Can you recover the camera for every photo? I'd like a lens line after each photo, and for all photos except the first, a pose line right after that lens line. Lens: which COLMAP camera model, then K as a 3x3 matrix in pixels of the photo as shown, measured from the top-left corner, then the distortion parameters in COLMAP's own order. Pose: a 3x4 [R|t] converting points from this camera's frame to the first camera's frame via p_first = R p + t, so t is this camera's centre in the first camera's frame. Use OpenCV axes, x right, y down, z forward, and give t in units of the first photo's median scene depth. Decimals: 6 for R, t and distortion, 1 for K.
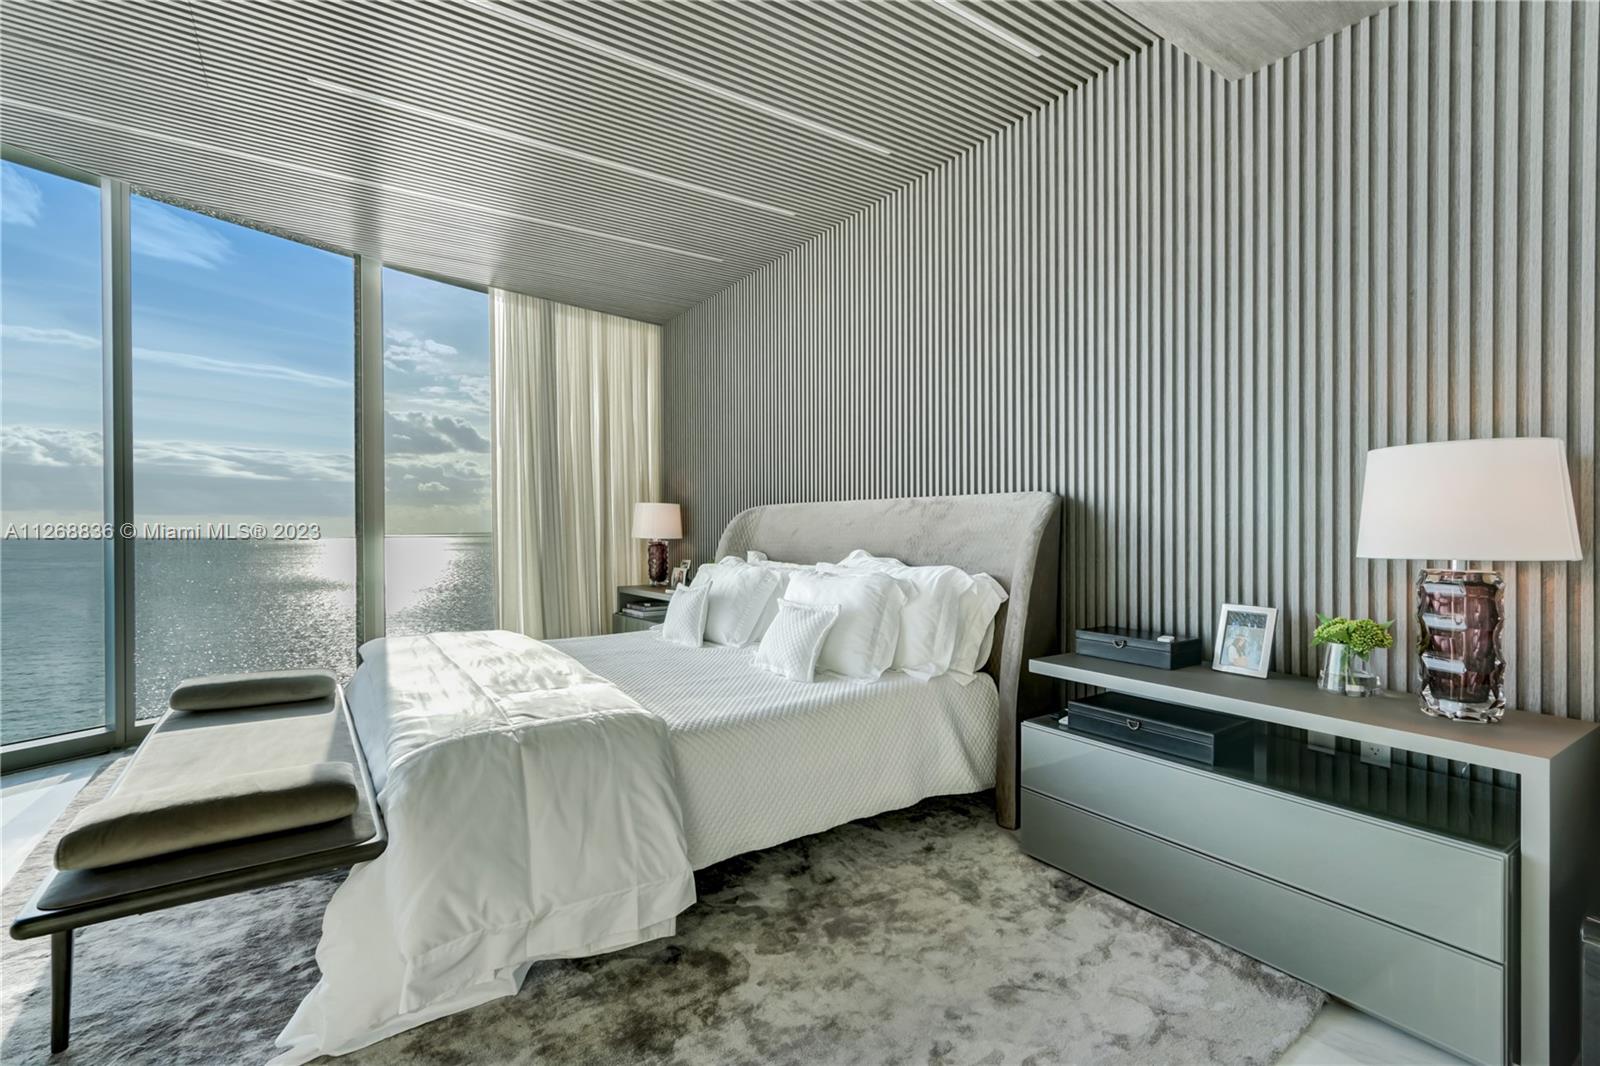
lens RADIAL K [[735.4, 0, 794.3], [0, 735.4, 526.1], [0, 0, 1]] dist [0.000219, 0.002683]
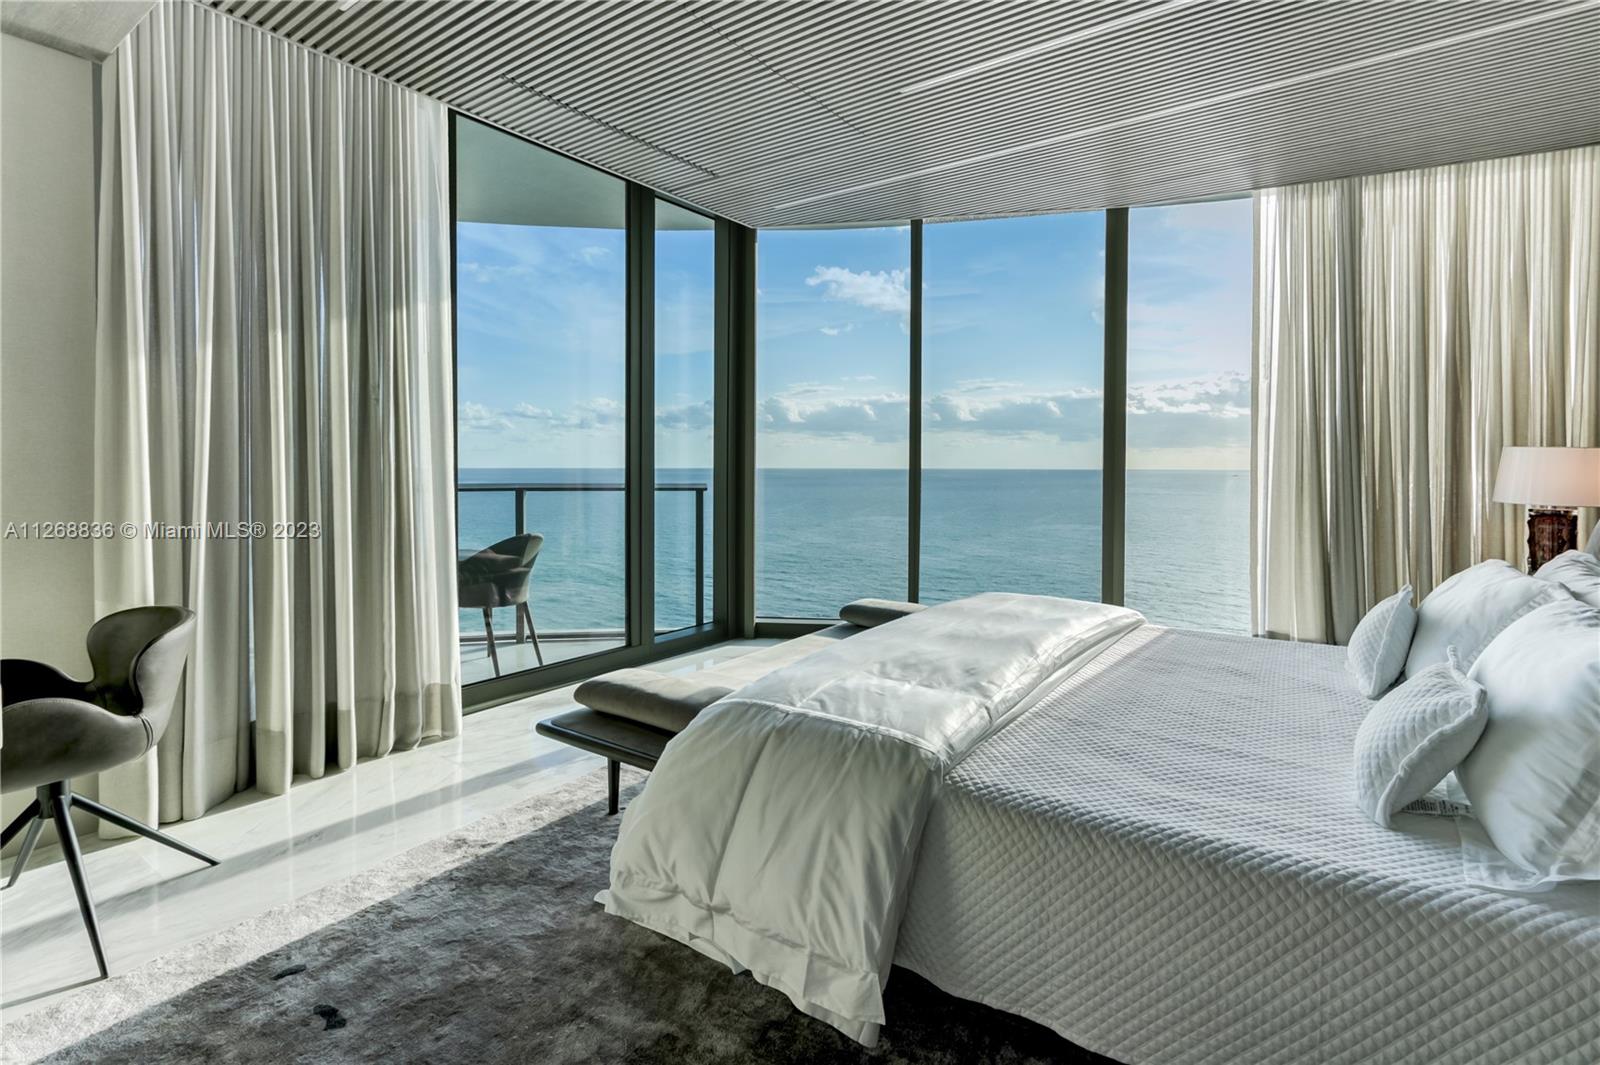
lens RADIAL K [[735.4, 0, 799.8], [0, 735.4, 472.0], [0, 0, 1]] dist [0.000219, 0.002683]
pose [[0.353527, 0.018131, -0.935249, 0.416769], [-0.003179, 0.999830, 0.018181, -0.047391], [0.935419, -0.003455, 0.353524, 0.525175]]
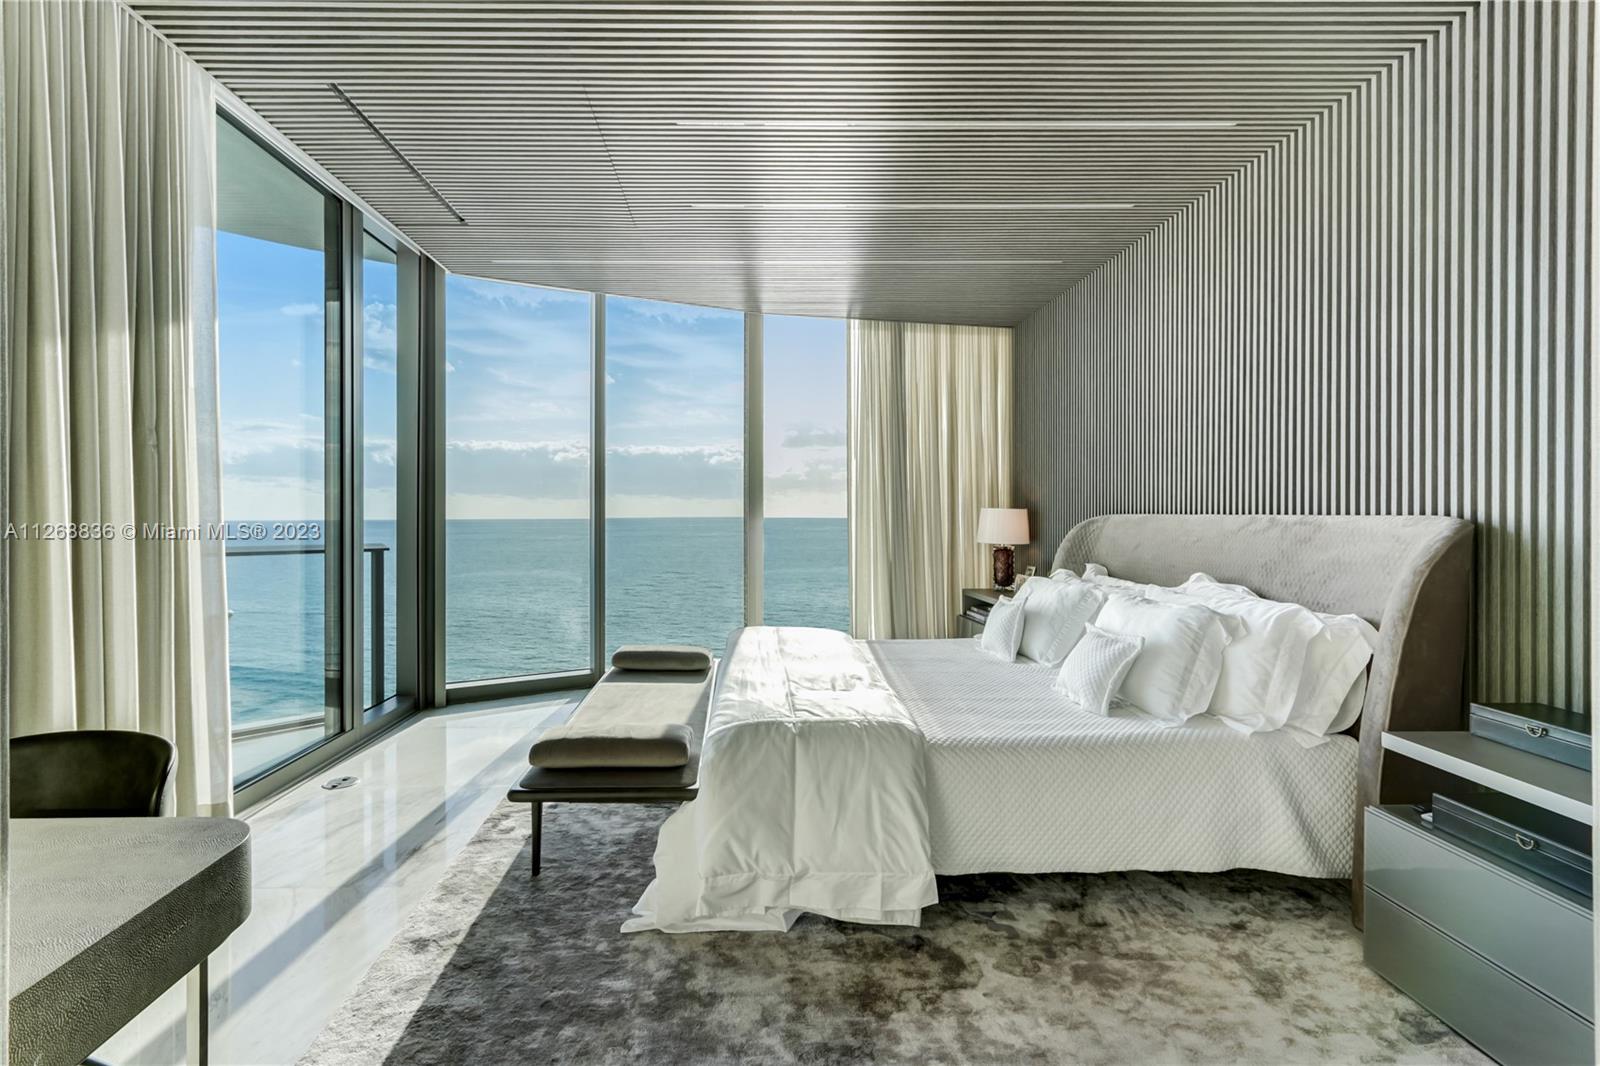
lens RADIAL K [[735.4, 0, 755.5], [0, 735.4, 510.9], [0, 0, 1]] dist [0.000219, 0.002683]
pose [[0.840872, 0.004388, -0.541217, 0.186294], [-0.005859, 0.999982, -0.000996, -0.061975], [0.541203, 0.004008, 0.840883, -0.068256]]
